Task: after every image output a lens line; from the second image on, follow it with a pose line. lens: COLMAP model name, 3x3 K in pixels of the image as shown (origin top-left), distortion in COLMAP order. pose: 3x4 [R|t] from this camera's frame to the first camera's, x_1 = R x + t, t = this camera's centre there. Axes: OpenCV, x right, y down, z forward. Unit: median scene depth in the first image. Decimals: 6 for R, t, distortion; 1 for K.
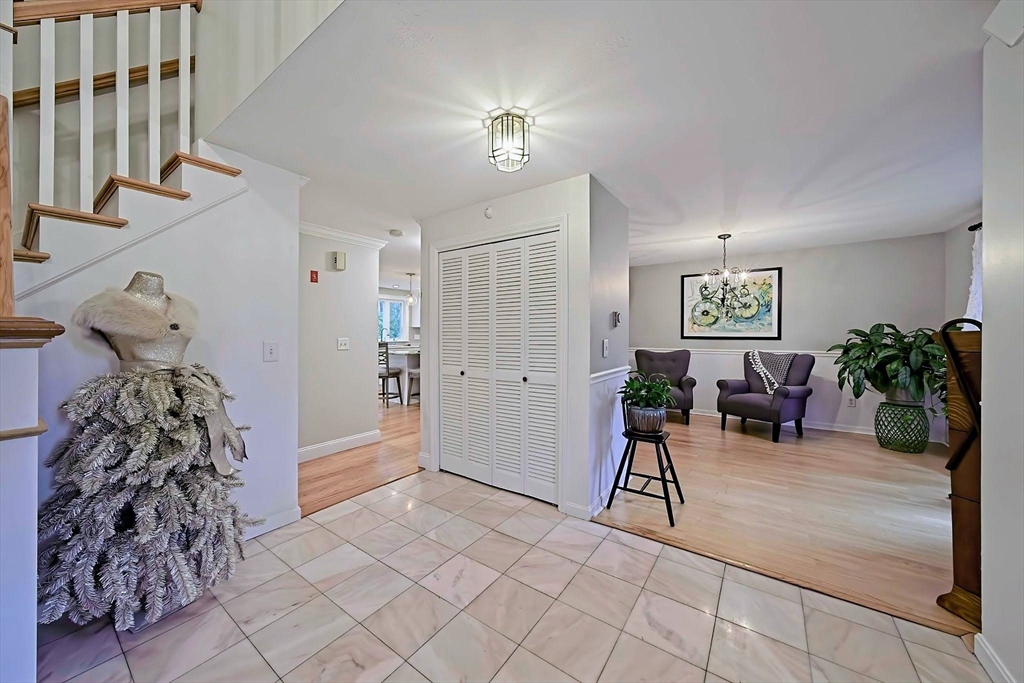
lens RADIAL K [[358.7, 0, 508.0], [0, 358.7, 337.1], [0, 0, 1]] dist [-0.003493, 0.002967]
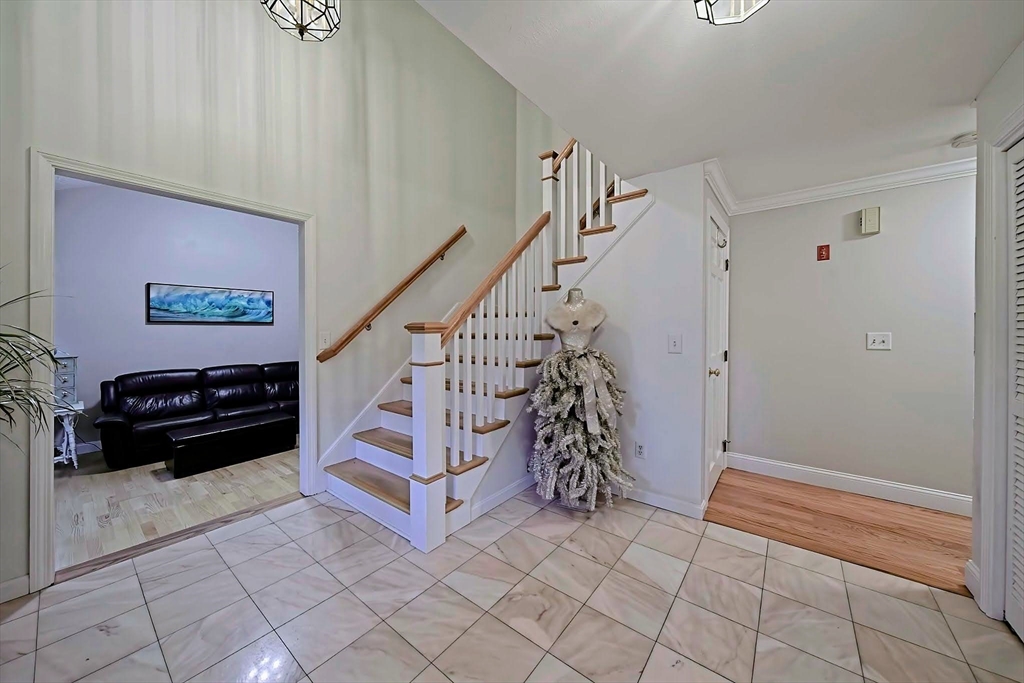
lens RADIAL K [[358.7, 0, 509.6], [0, 358.7, 339.0], [0, 0, 1]] dist [-0.003493, 0.002967]
pose [[-0.051074, 0.015424, -0.998576, 0.514962], [-0.002388, 0.999876, 0.015566, 0.012130], [0.998692, 0.003180, -0.051031, 0.691120]]
